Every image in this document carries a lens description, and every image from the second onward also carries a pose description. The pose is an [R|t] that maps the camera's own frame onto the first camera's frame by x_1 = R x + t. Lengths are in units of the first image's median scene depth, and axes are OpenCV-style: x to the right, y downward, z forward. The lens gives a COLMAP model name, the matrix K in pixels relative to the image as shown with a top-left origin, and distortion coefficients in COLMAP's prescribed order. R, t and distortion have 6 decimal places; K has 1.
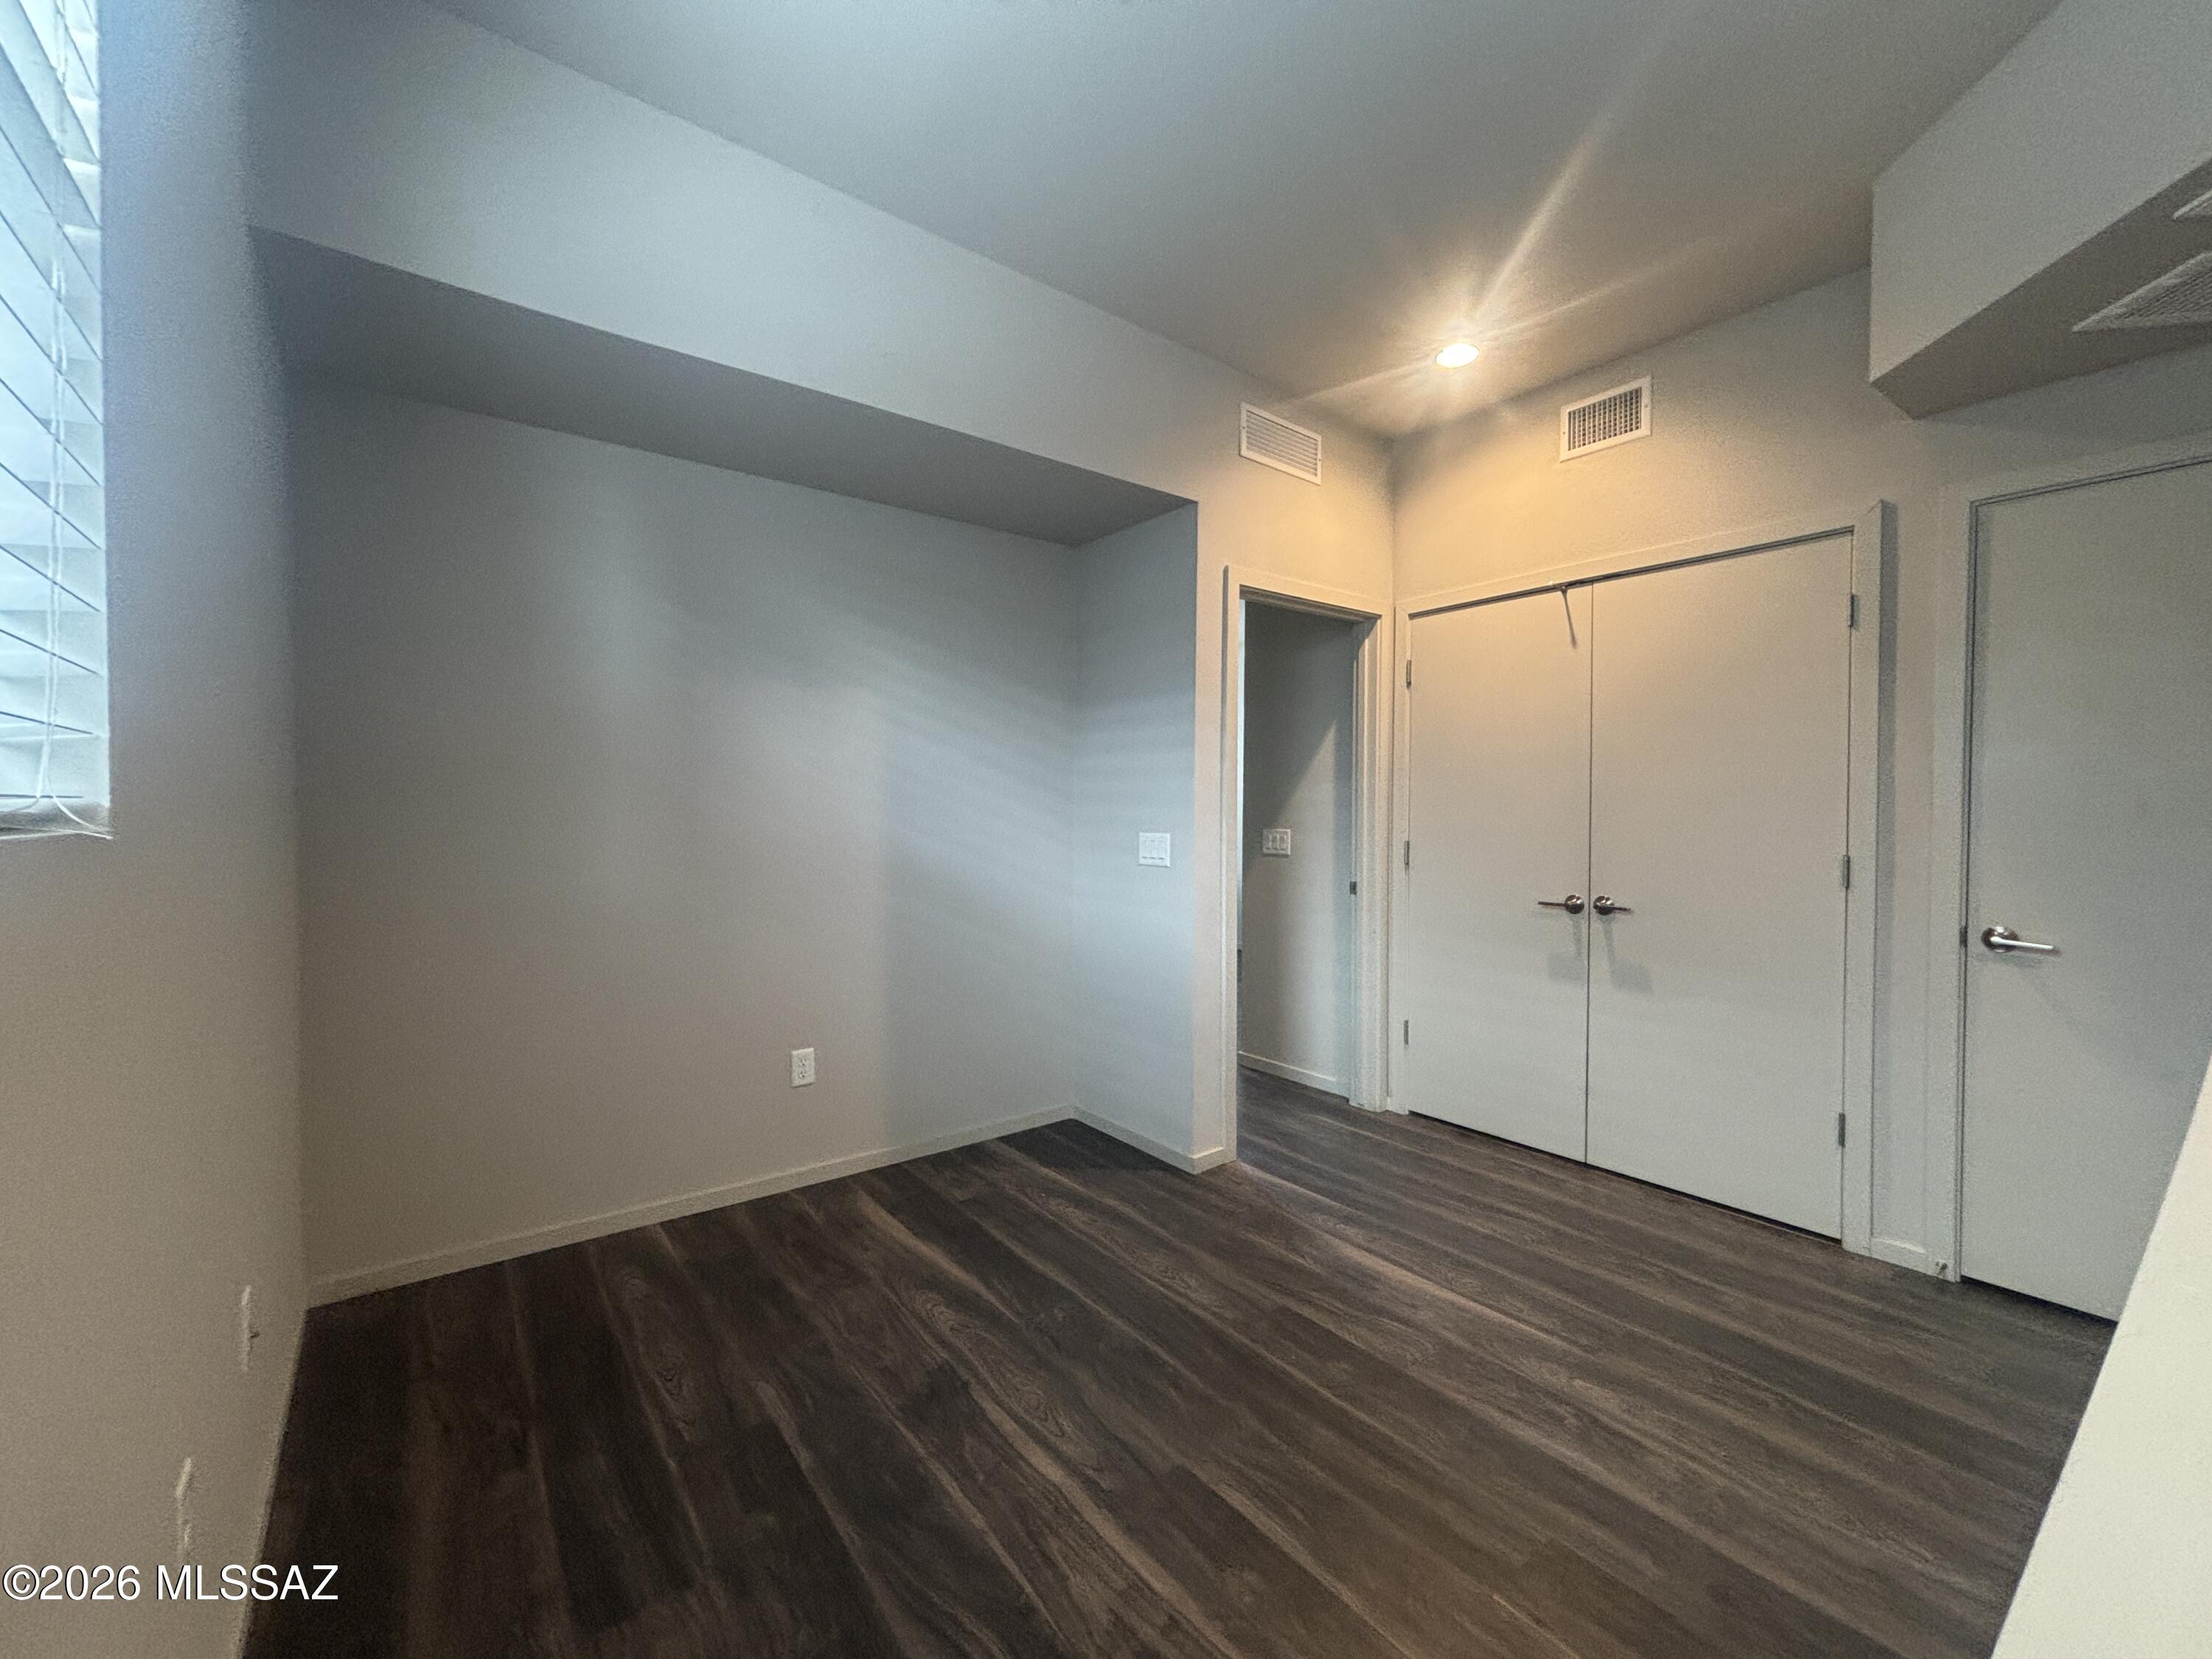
lens RADIAL K [[895.4, 0, 1101.3], [0, 895.4, 829.0], [0, 0, 1]] dist [0.002272, -0.000423]
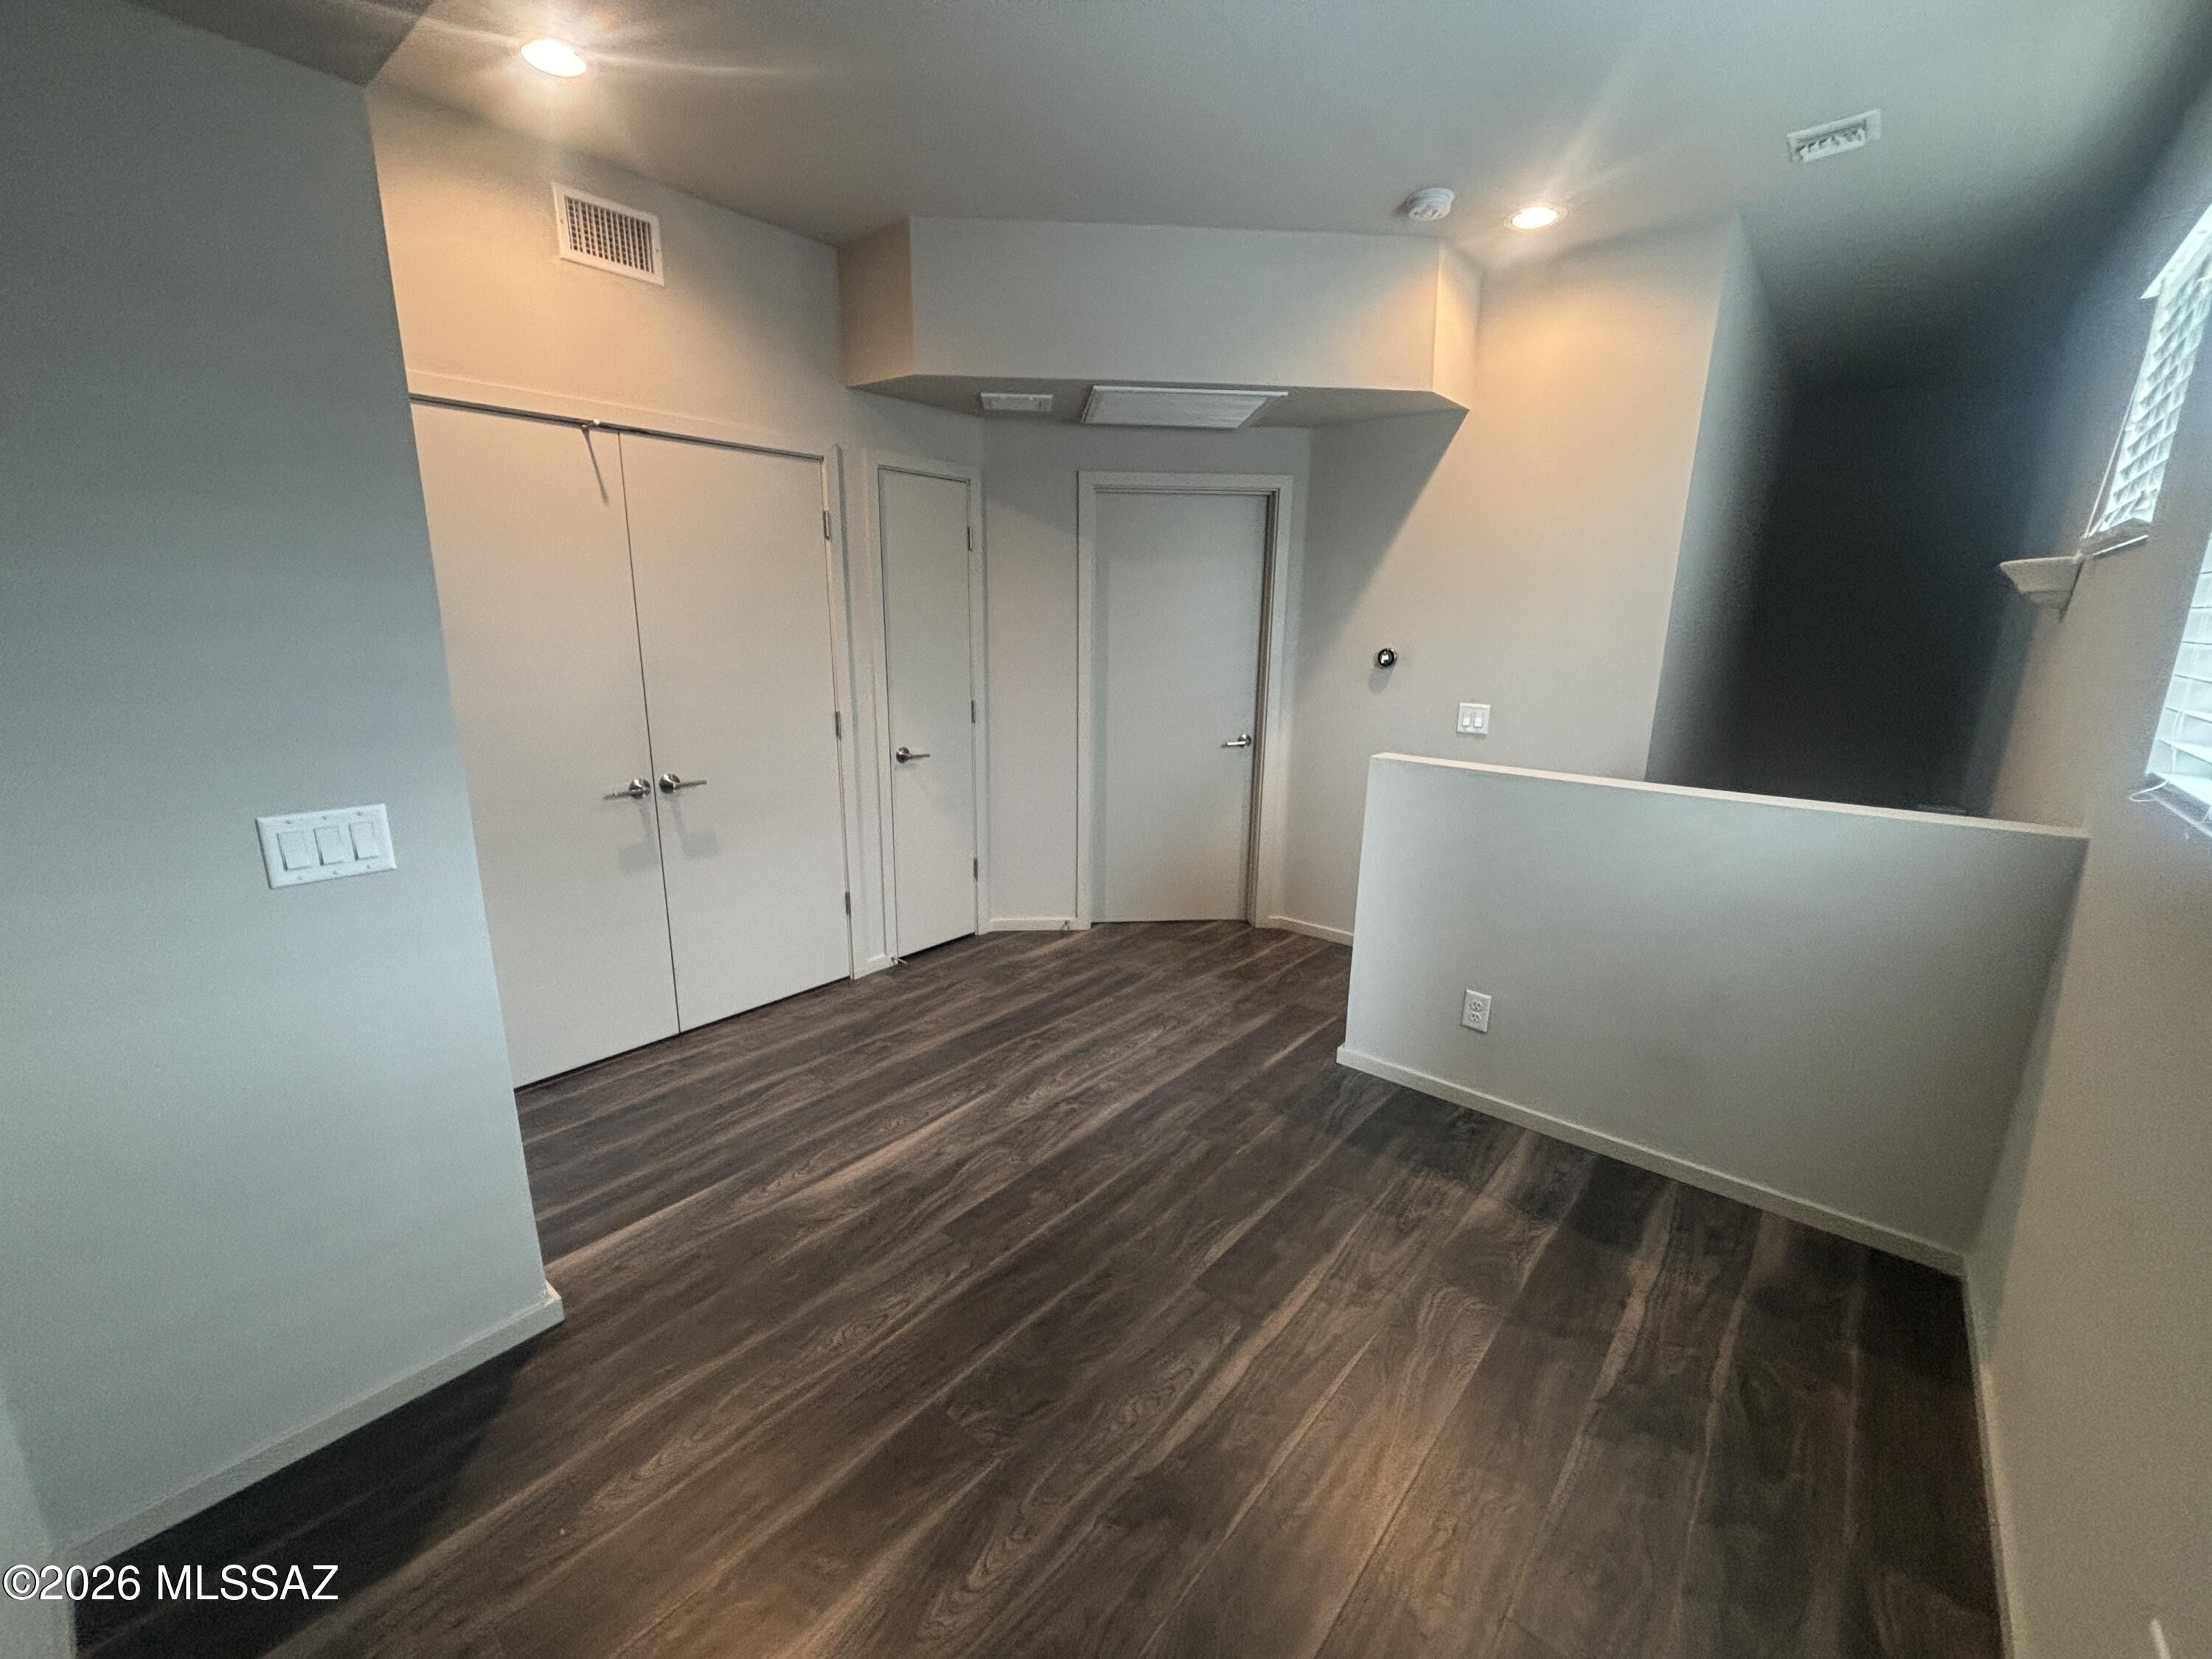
lens RADIAL K [[895.4, 0, 1097.6], [0, 895.4, 831.0], [0, 0, 1]] dist [0.002272, -0.000423]
pose [[-0.196557, -0.235385, 0.951819, -0.628469], [0.011855, 0.970115, 0.242357, -0.126850], [-0.980421, 0.058921, -0.187892, 0.924152]]
